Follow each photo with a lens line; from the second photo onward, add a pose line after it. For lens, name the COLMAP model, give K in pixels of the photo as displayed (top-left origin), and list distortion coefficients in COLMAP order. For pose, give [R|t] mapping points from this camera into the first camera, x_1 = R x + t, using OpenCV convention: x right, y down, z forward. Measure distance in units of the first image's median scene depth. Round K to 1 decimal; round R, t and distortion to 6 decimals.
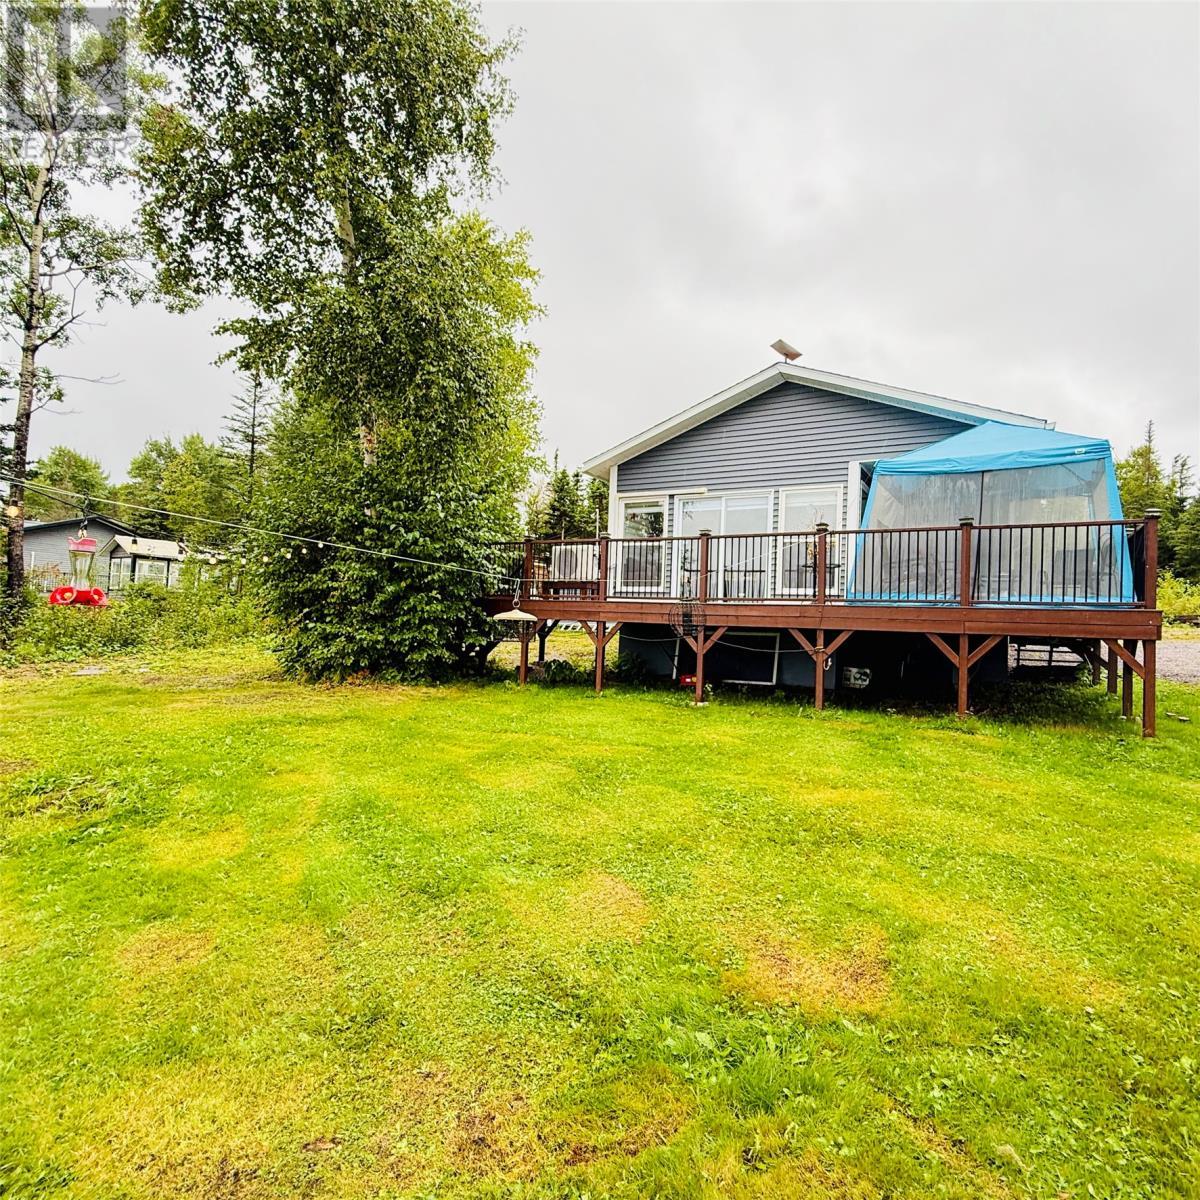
lens RADIAL K [[706.9, 0, 600.9], [0, 706.9, 605.7], [0, 0, 1]] dist [0.006669, 0.000461]
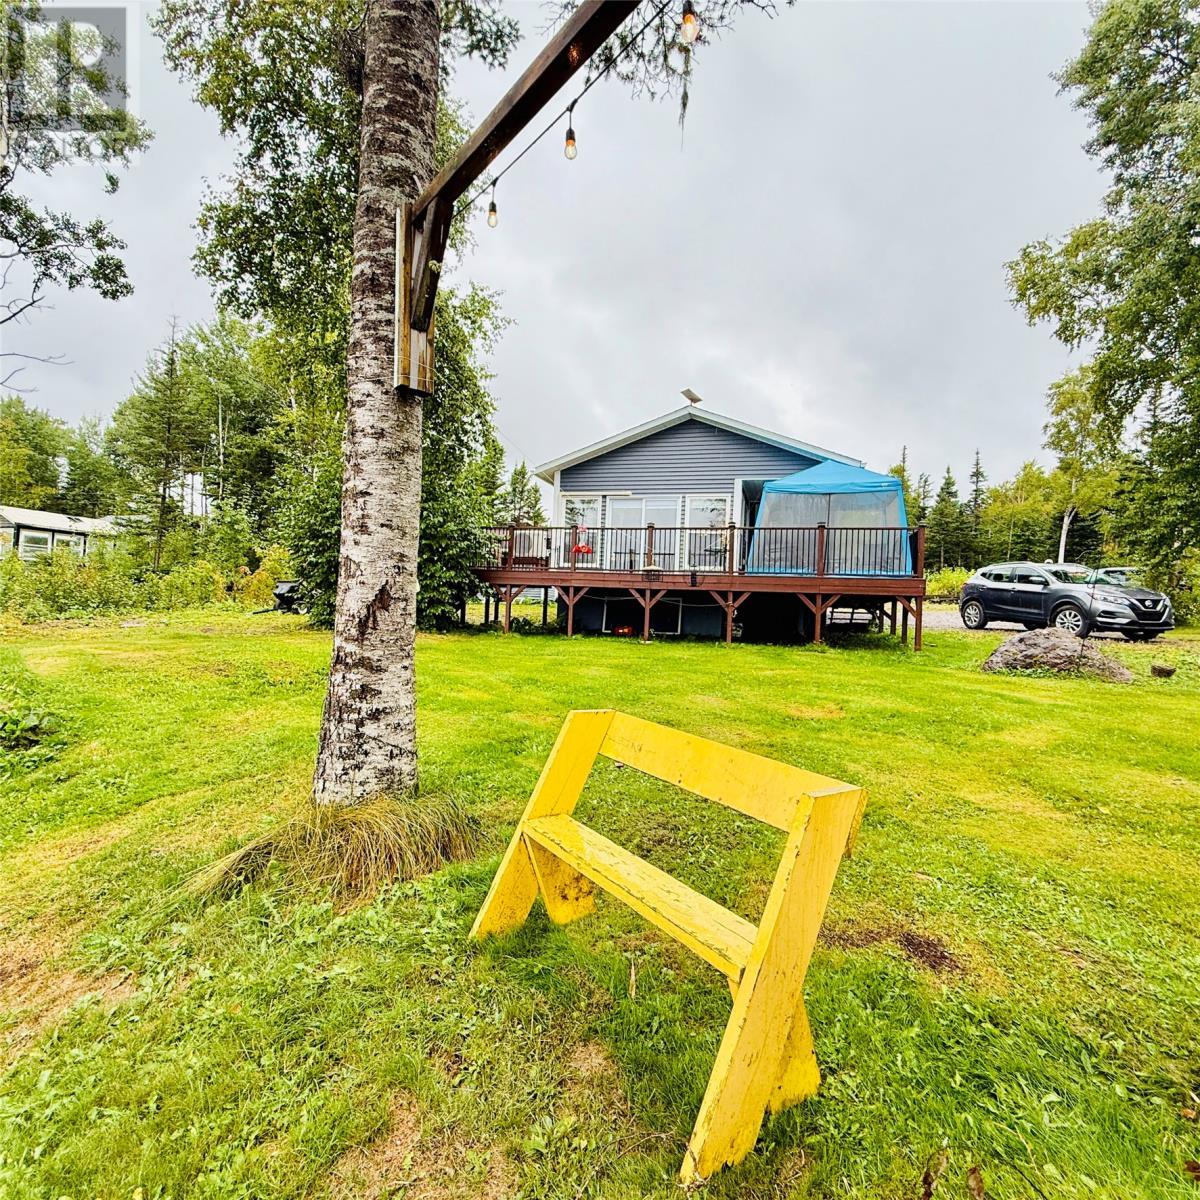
lens RADIAL K [[634.7, 0, 598.4], [0, 634.7, 600.0], [0, 0, 1]] dist [0.001867, -0.001055]
pose [[0.976448, 0.009200, 0.215558, -0.186970], [-0.013631, 0.999725, 0.019078, 0.021318], [-0.215323, -0.021567, 0.976305, -0.199470]]
